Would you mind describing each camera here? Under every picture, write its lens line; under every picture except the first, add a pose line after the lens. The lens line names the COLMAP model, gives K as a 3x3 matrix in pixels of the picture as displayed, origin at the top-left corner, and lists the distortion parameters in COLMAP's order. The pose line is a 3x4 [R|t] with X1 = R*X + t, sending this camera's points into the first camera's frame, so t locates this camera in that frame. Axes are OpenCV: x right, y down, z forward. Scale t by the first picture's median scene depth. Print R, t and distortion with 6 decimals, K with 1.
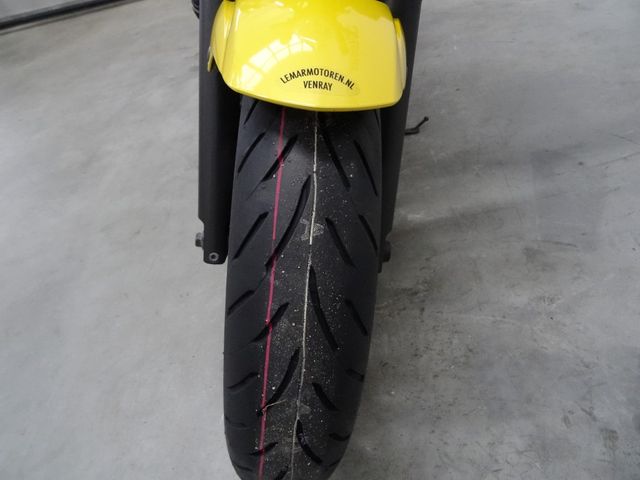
lens RADIAL K [[457.1, 0, 319.6], [0, 457.1, 238.3], [0, 0, 1]] dist [0.011305, -0.006292]
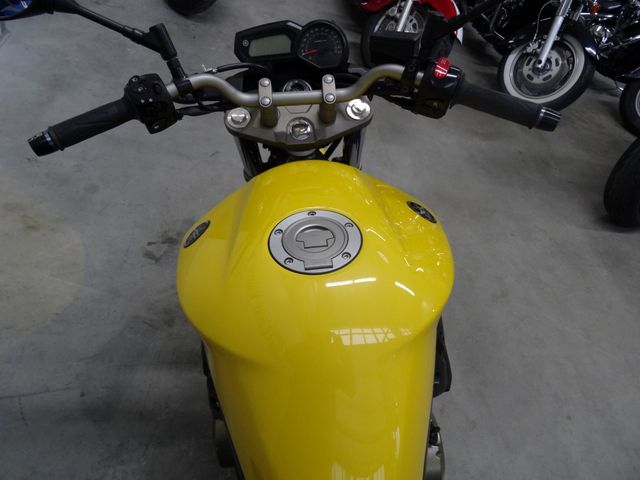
lens RADIAL K [[457.1, 0, 317.2], [0, 457.1, 240.5], [0, 0, 1]] dist [0.011305, -0.006292]
pose [[-0.996667, 0.001641, -0.081564, 0.049850], [-0.081554, 0.005617, 0.996653, -1.248112], [0.002094, 0.999983, -0.005465, 0.535665]]
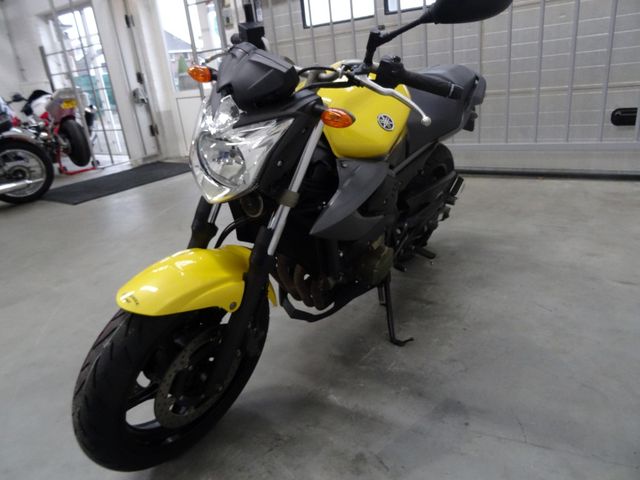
lens RADIAL K [[457.1, 0, 316.7], [0, 457.1, 244.0], [0, 0, 1]] dist [0.011305, -0.006292]
pose [[0.797795, 0.312619, -0.515551, 0.646411], [-0.442425, 0.884455, -0.148320, -0.202973], [0.409614, 0.346421, 0.843924, -0.313354]]
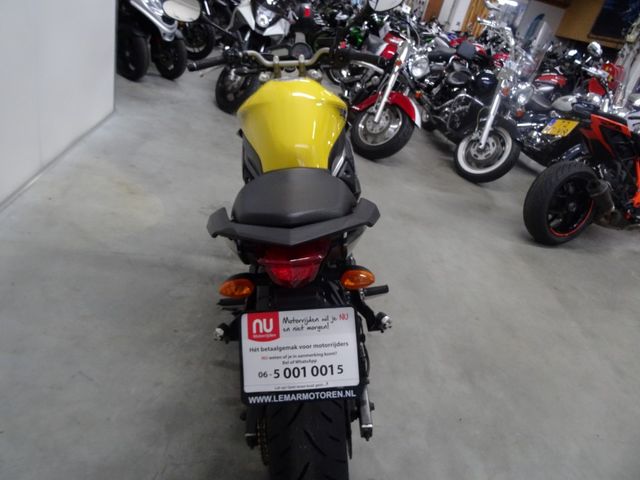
lens RADIAL K [[457.1, 0, 320.0], [0, 457.1, 241.2], [0, 0, 1]] dist [0.011305, -0.006292]
pose [[-0.998380, -0.035019, -0.044840, -0.028629], [-0.053276, 0.298856, 0.952810, -1.899529], [-0.019966, 0.953656, -0.300237, 1.344181]]
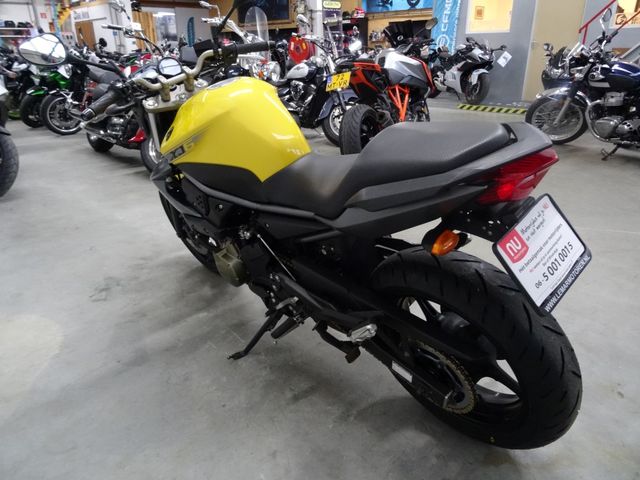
lens RADIAL K [[457.1, 0, 318.2], [0, 457.1, 238.8], [0, 0, 1]] dist [0.011305, -0.006292]
pose [[-0.741766, 0.429697, -0.514921, 0.614108], [-0.329778, 0.434856, 0.837942, -1.706784], [0.583977, 0.791367, -0.180857, 1.202535]]
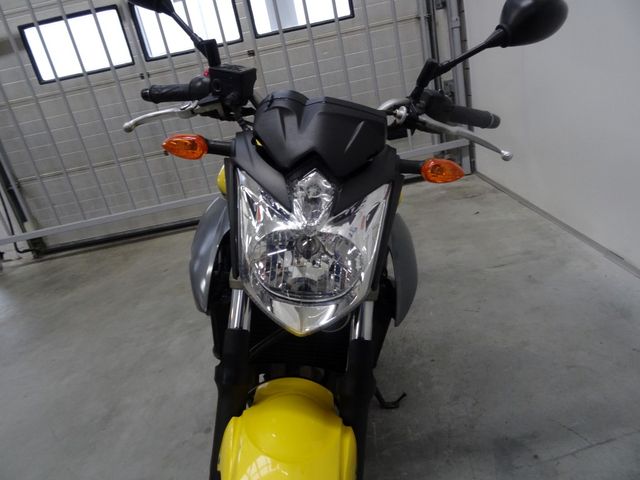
lens RADIAL K [[457.1, 0, 320.3], [0, 457.1, 244.3], [0, 0, 1]] dist [0.011305, -0.006292]
pose [[0.999777, 0.002642, -0.020945, 0.046029], [-0.009839, 0.936116, -0.351554, -0.223114], [0.018678, 0.351681, 0.935933, -0.243665]]
